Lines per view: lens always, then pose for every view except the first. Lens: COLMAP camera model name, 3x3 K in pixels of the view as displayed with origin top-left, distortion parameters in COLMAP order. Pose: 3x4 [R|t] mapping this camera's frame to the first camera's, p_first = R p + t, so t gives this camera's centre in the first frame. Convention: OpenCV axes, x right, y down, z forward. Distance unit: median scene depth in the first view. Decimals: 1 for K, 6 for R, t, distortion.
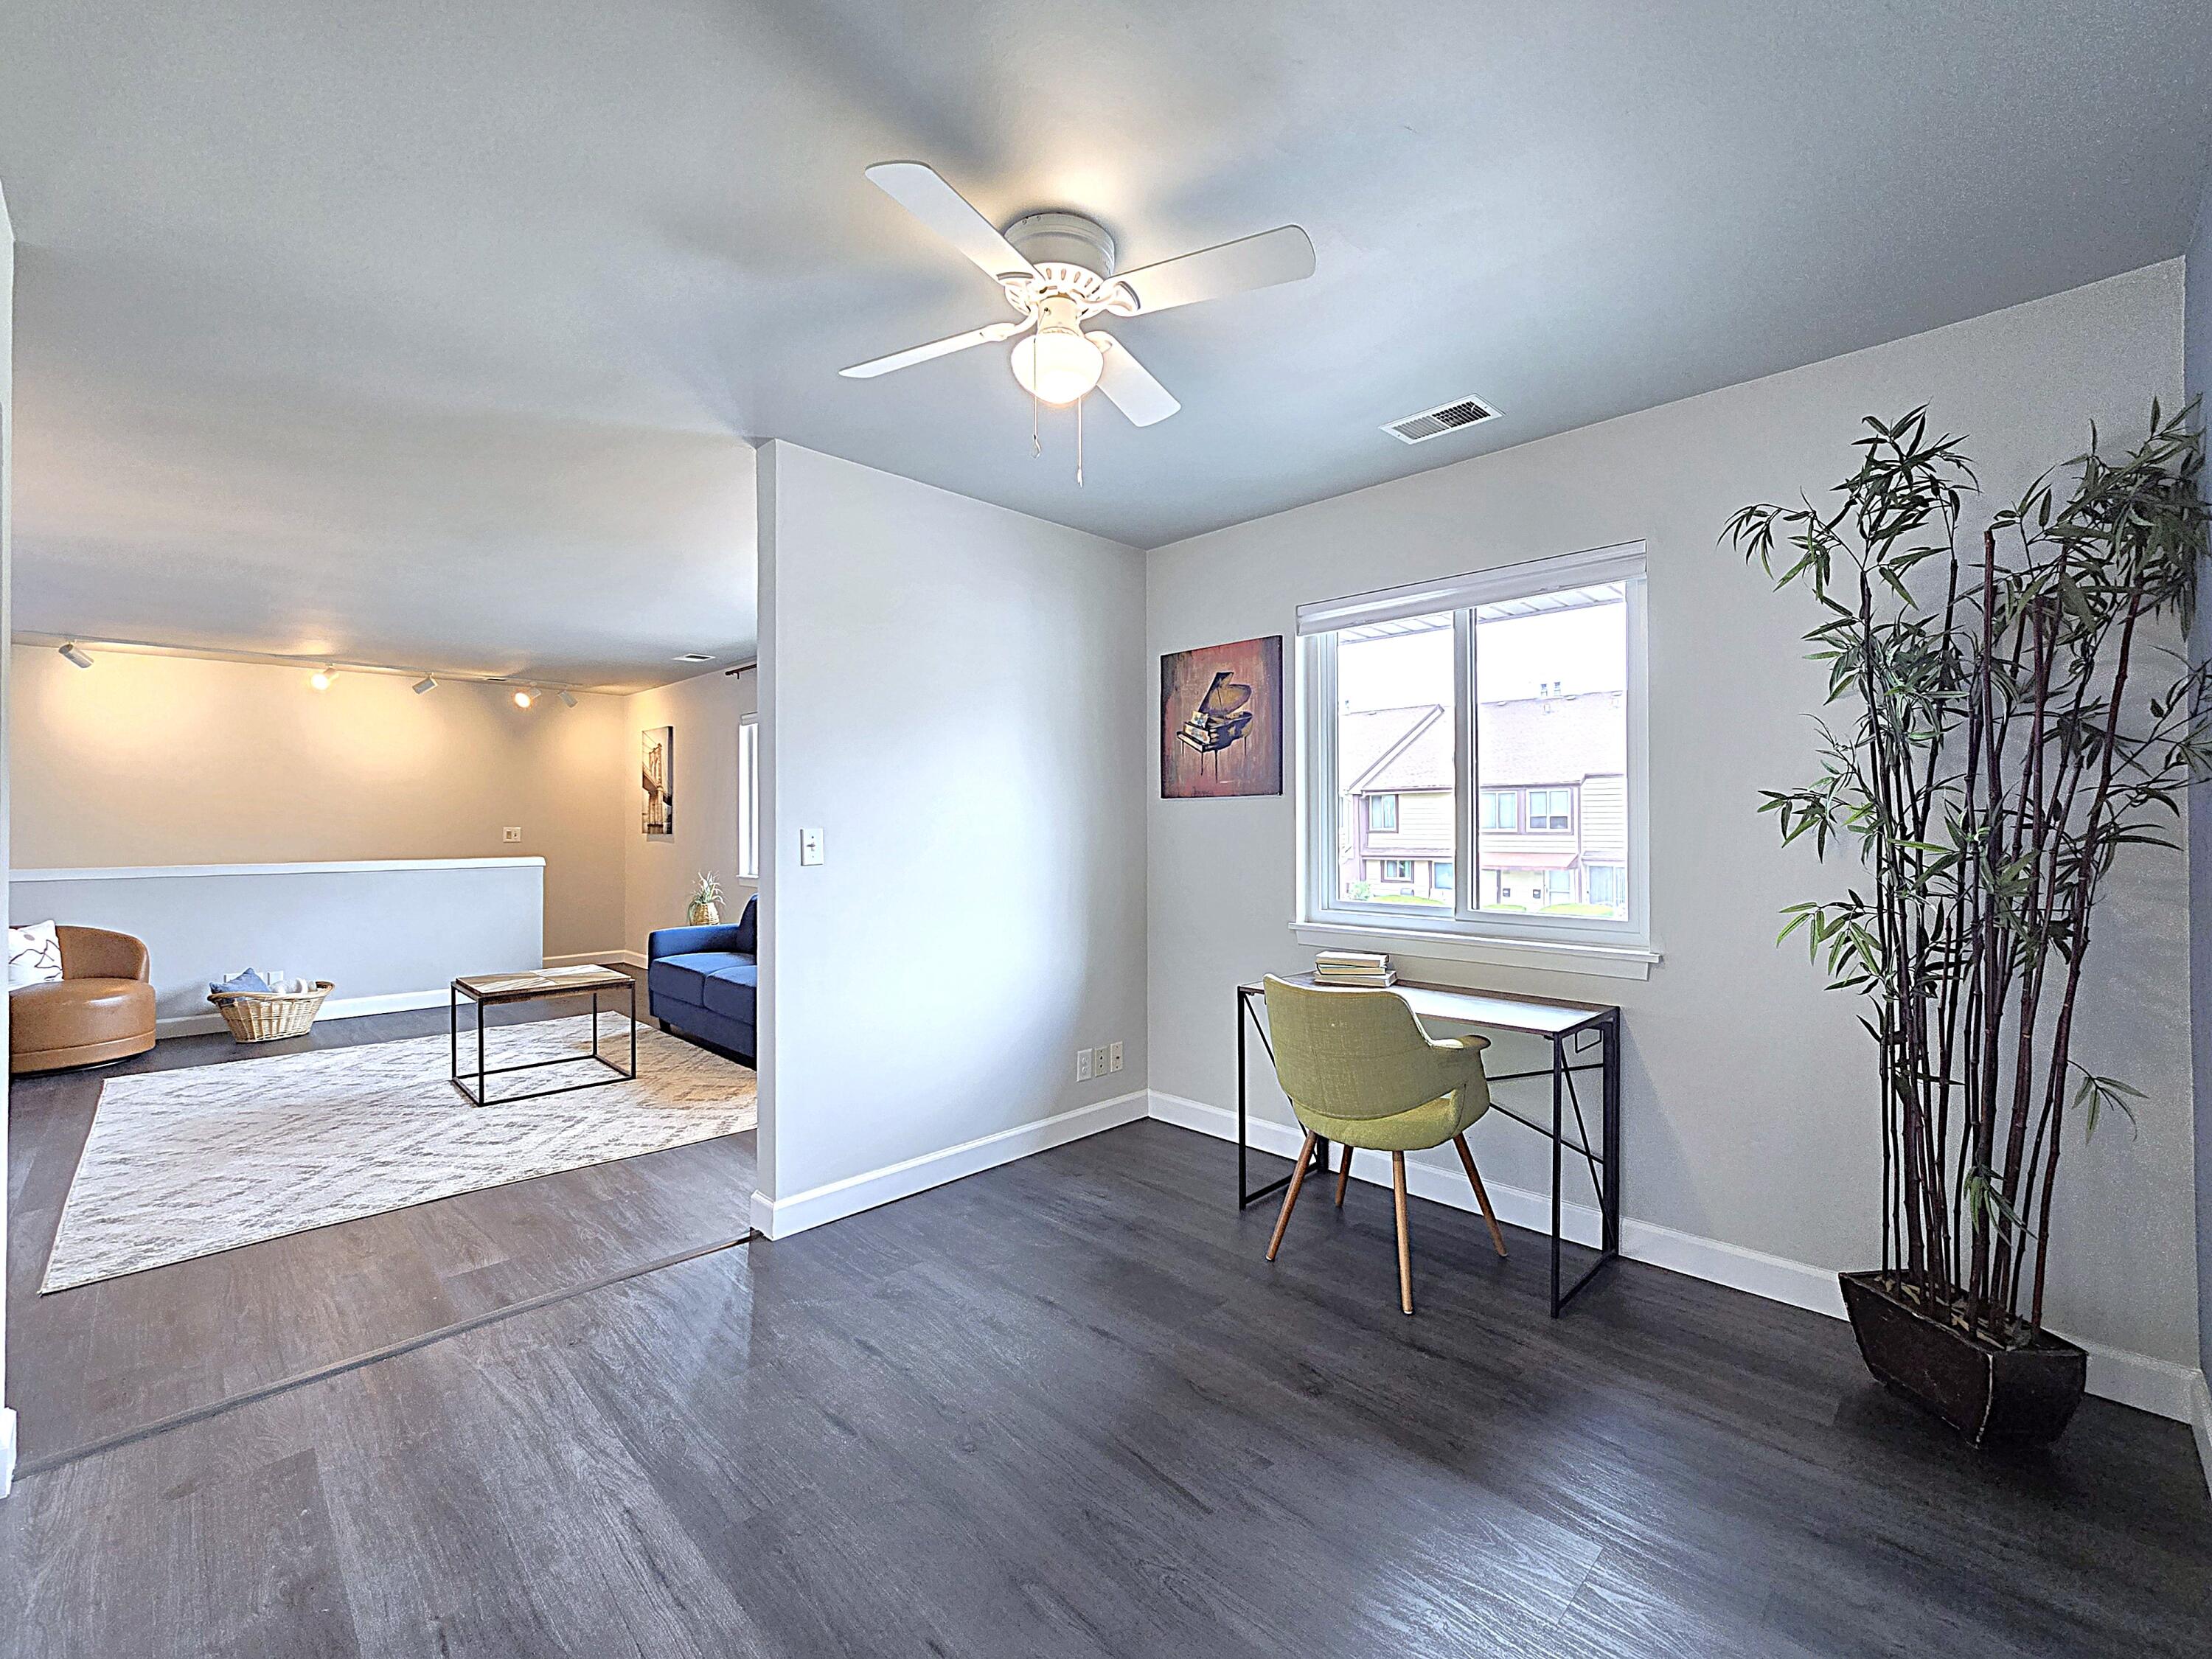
lens RADIAL K [[905.3, 0, 1096.8], [0, 905.3, 817.5], [0, 0, 1]] dist [-0.006883, 0.002160]
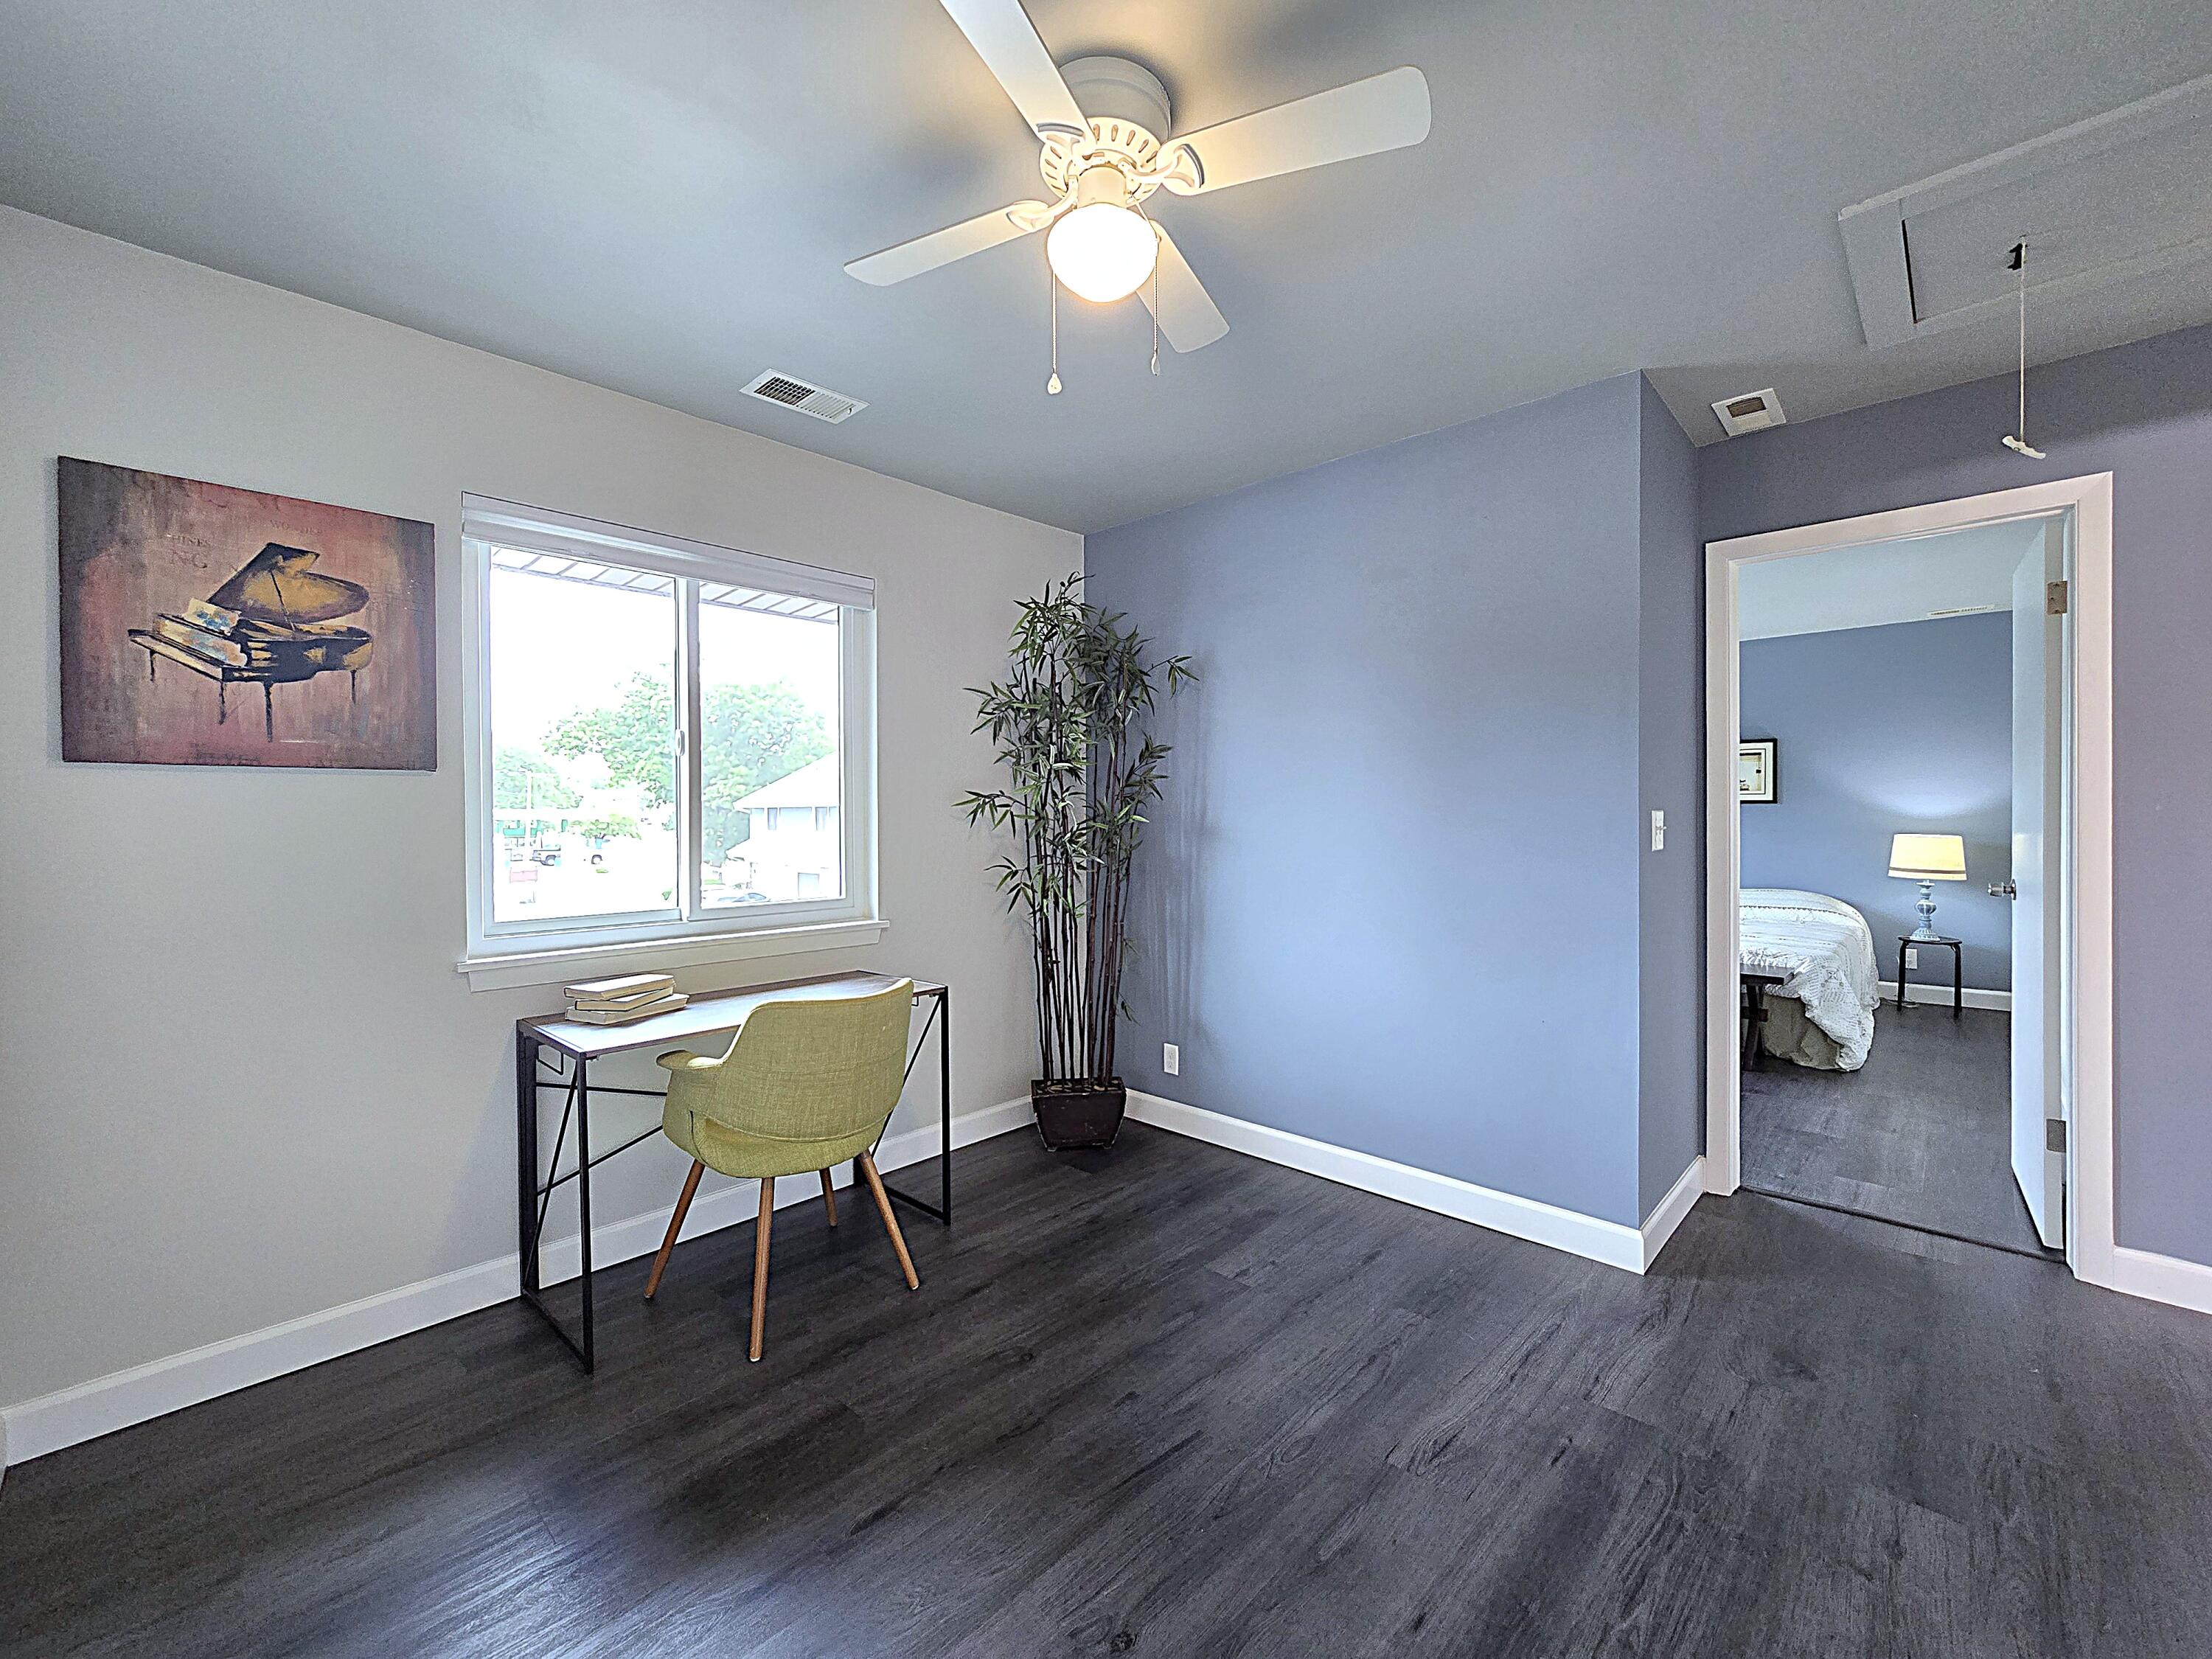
lens RADIAL K [[905.3, 0, 1108.4], [0, 905.3, 826.6], [0, 0, 1]] dist [-0.006883, 0.002160]
pose [[-0.017137, -0.009030, 0.999812, -0.439635], [-0.000689, 0.999959, 0.009020, 0.008311], [-0.999853, -0.000534, -0.017142, 0.511975]]
